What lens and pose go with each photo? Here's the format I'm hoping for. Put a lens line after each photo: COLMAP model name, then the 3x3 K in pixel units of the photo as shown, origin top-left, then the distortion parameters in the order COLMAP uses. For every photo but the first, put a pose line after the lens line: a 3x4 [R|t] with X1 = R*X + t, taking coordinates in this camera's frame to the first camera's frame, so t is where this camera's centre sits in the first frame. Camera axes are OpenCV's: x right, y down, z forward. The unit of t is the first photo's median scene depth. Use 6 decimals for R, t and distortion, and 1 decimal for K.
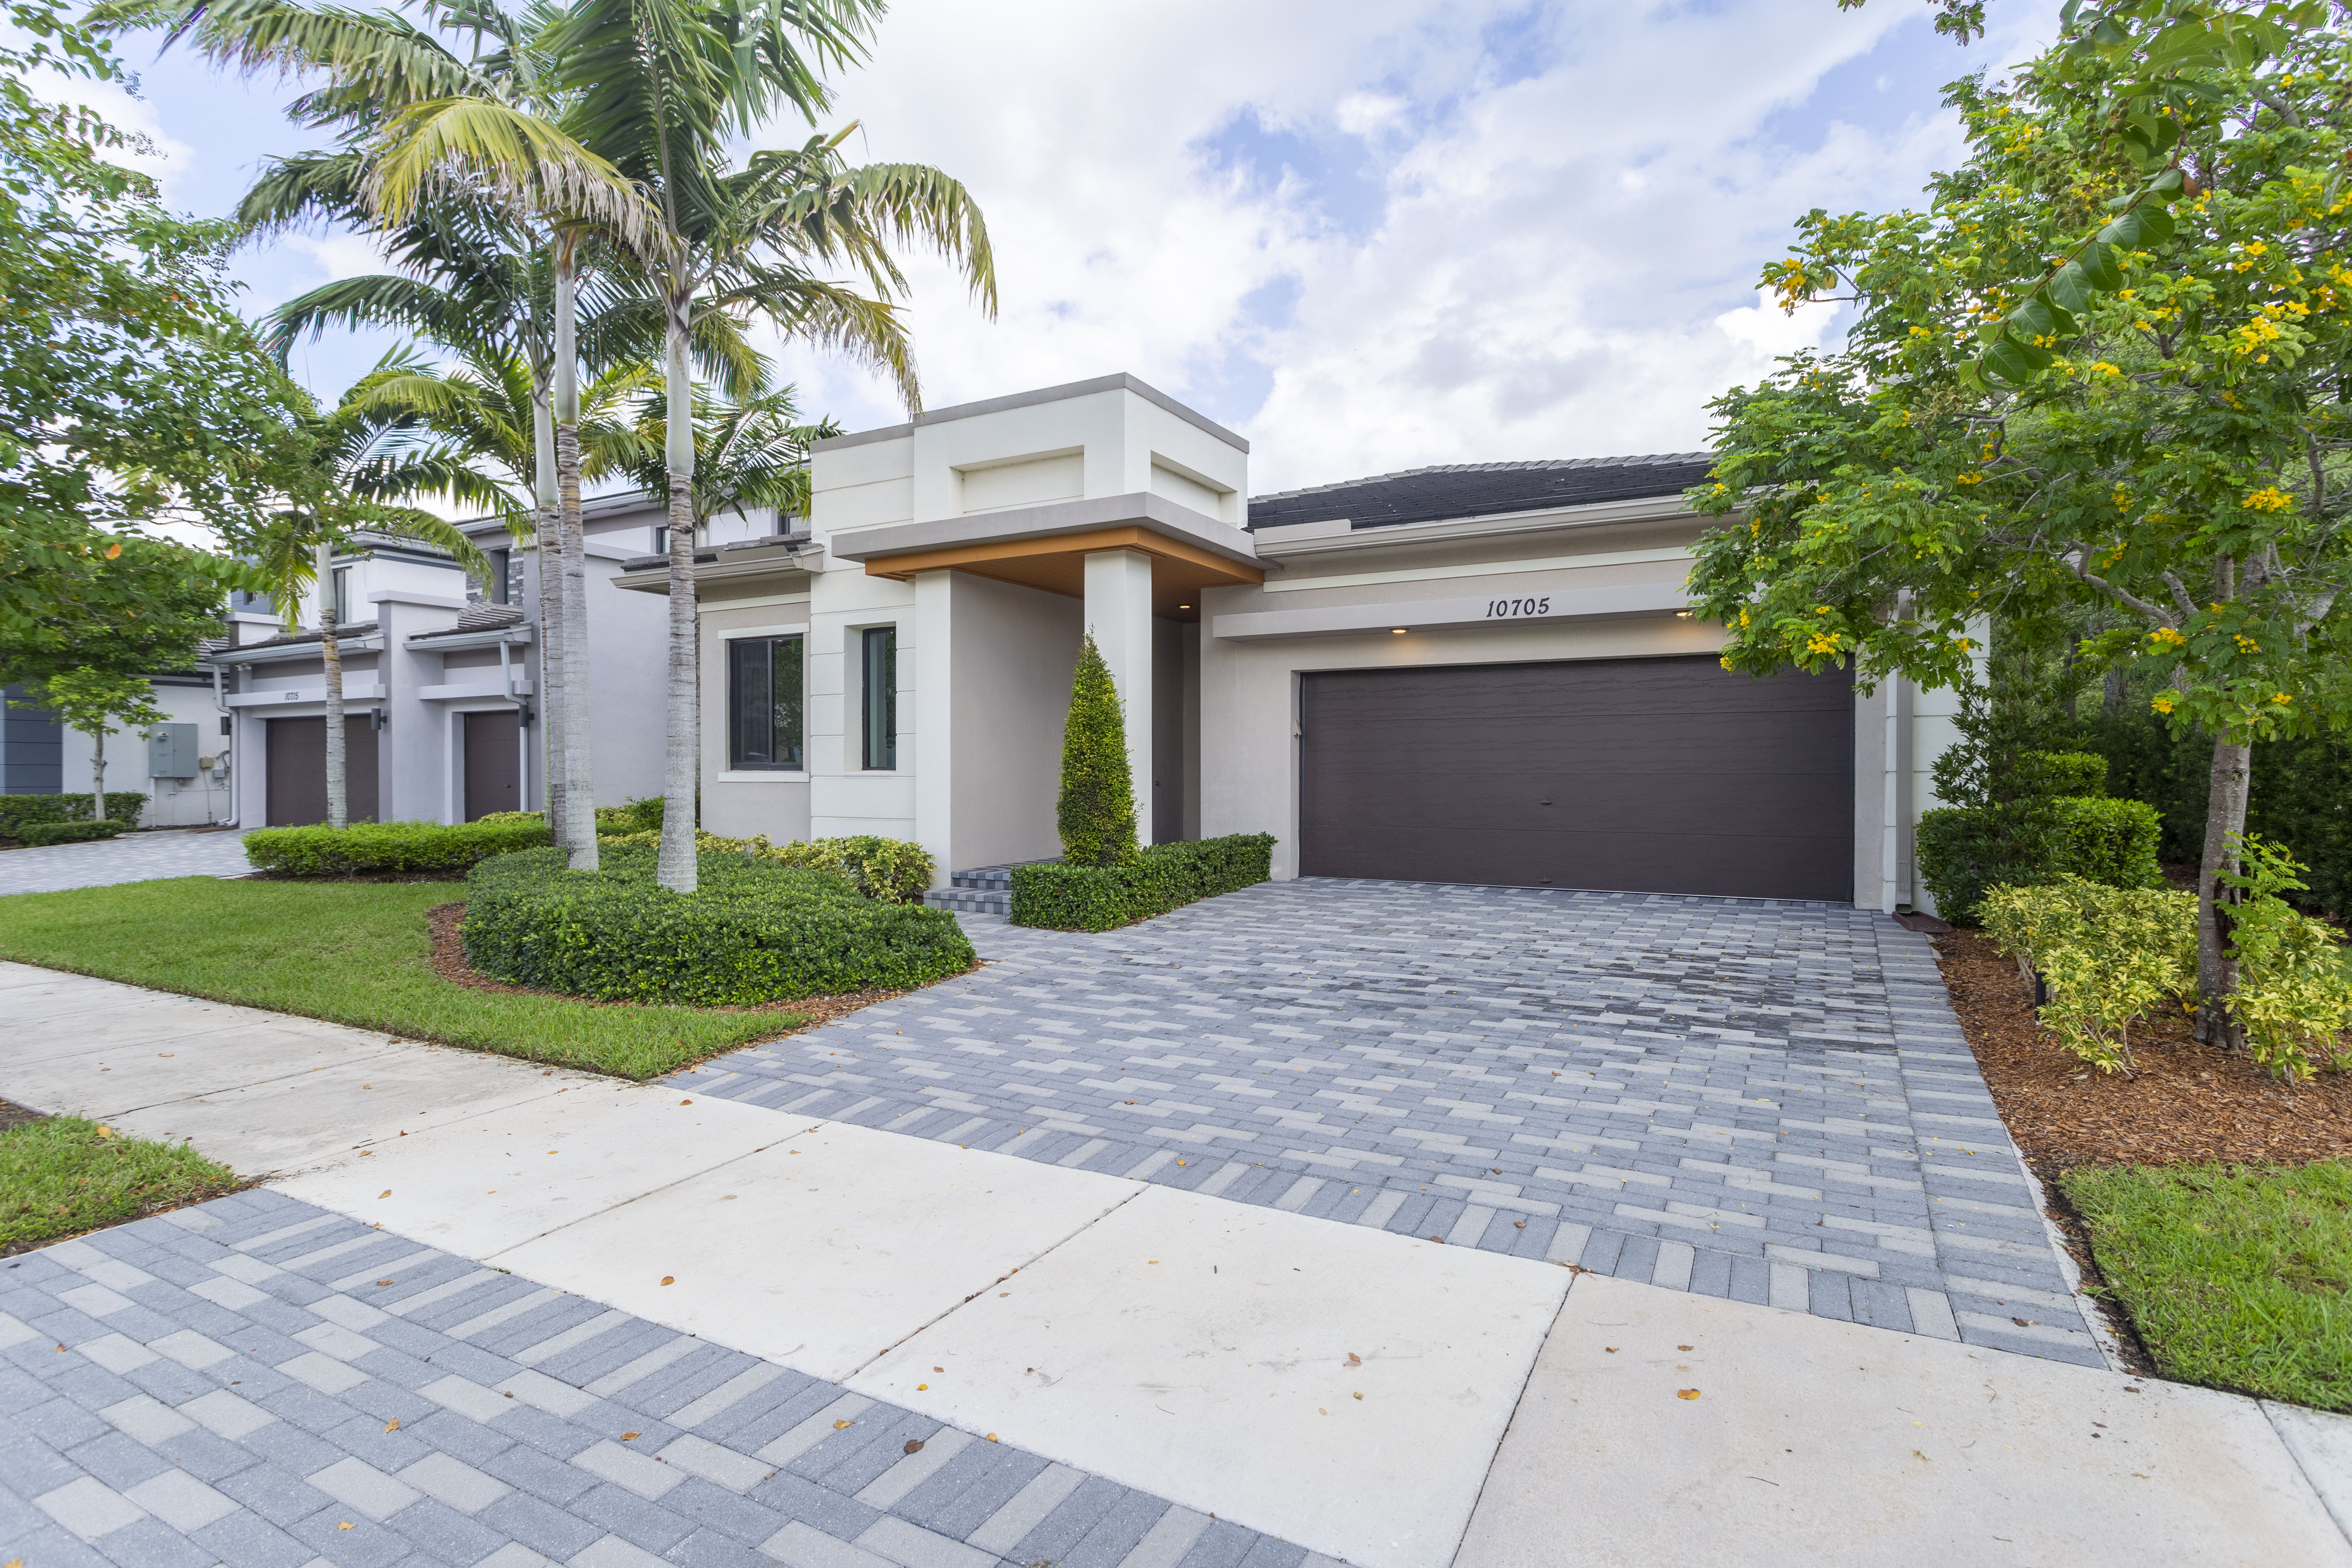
lens RADIAL K [[1172.6, 0, 1096.4], [0, 1172.6, 788.5], [0, 0, 1]] dist [0.010712, -0.000540]
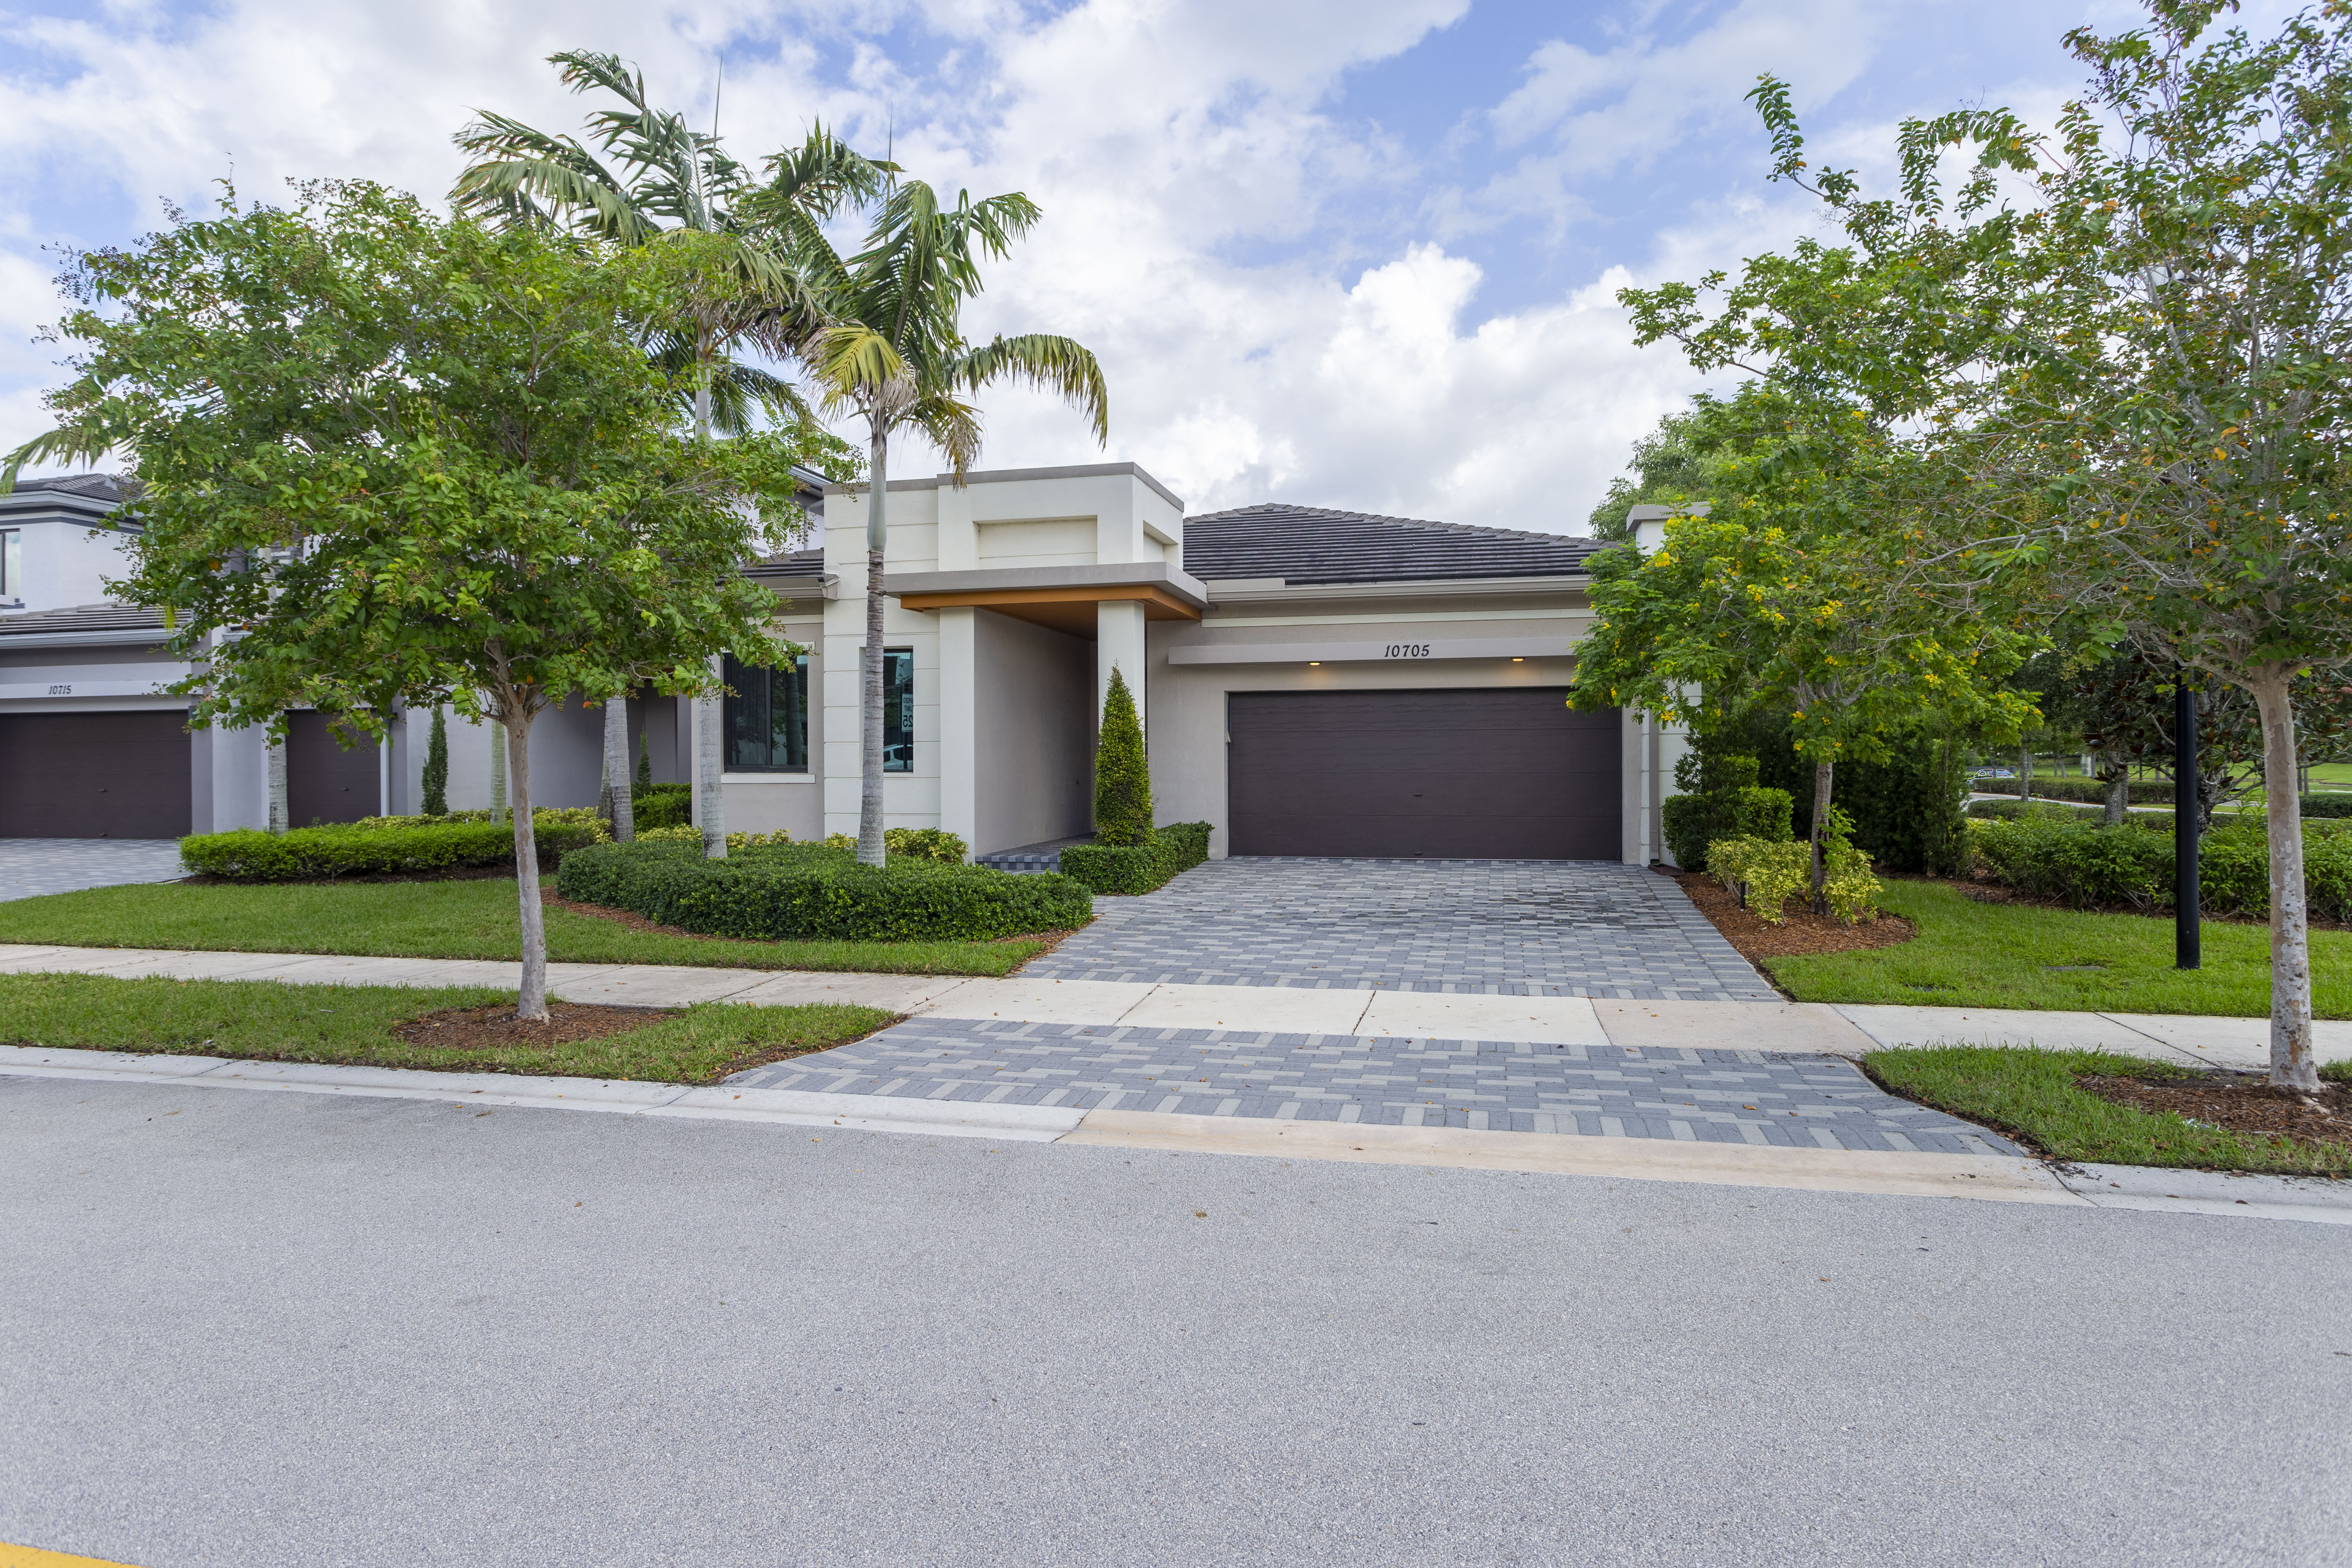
lens RADIAL K [[1289.3, 0, 1176.0], [0, 1289.3, 784.0], [0, 0, 1]] dist [-0.000789, 0.000104]
pose [[0.958005, -0.007710, 0.286648, -0.330825], [0.008018, 0.999968, 0.000100, -0.002378], [-0.286639, 0.002202, 0.958036, -0.357811]]
